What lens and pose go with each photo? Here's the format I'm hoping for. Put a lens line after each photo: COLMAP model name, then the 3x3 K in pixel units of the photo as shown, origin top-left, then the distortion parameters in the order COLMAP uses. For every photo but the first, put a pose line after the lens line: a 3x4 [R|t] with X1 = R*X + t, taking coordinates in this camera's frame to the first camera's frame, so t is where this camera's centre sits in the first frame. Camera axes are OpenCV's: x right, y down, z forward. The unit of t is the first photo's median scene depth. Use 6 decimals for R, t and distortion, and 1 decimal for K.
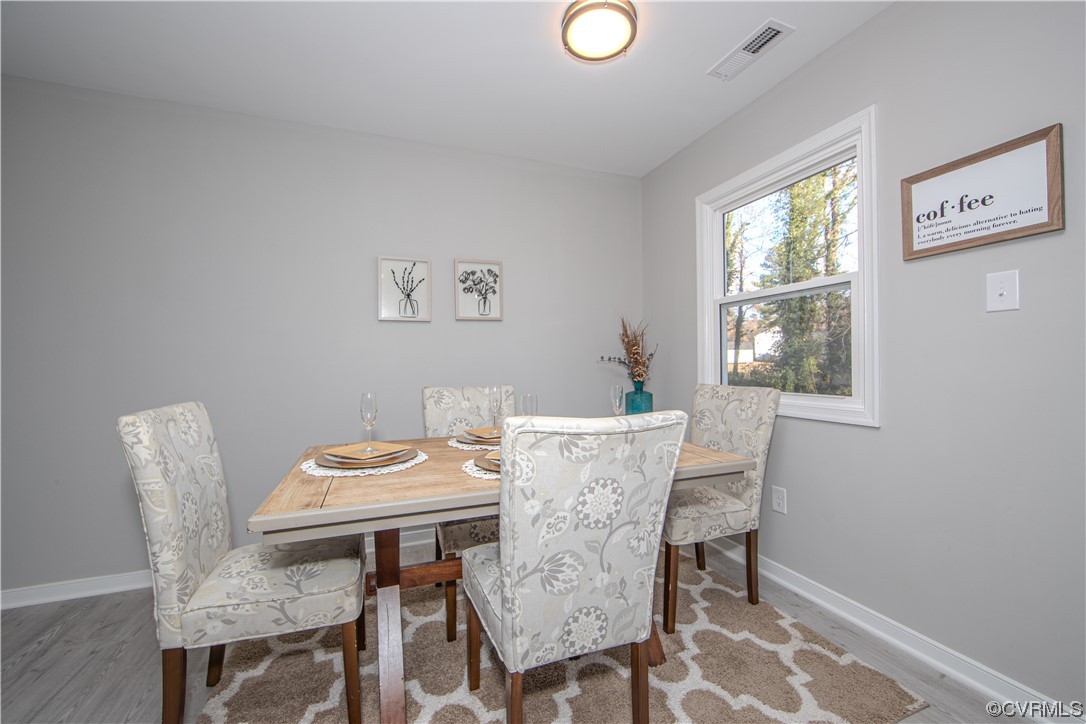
lens RADIAL K [[439.3, 0, 540.0], [0, 439.3, 362.0], [0, 0, 1]] dist [-0.002306, -0.000589]
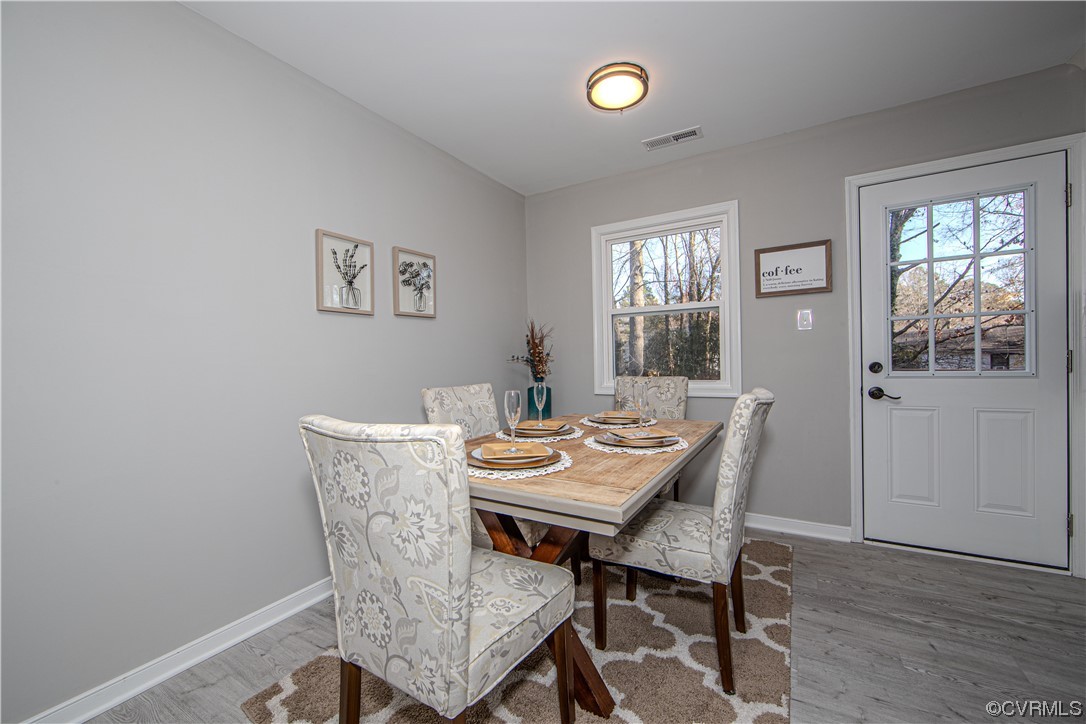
lens RADIAL K [[439.3, 0, 540.9], [0, 439.3, 362.2], [0, 0, 1]] dist [-0.002306, -0.000589]
pose [[0.780717, -0.009078, 0.624818, -0.540345], [0.012410, 0.999923, -0.000978, 0.005961], [-0.624761, 0.008518, 0.780769, 0.120323]]
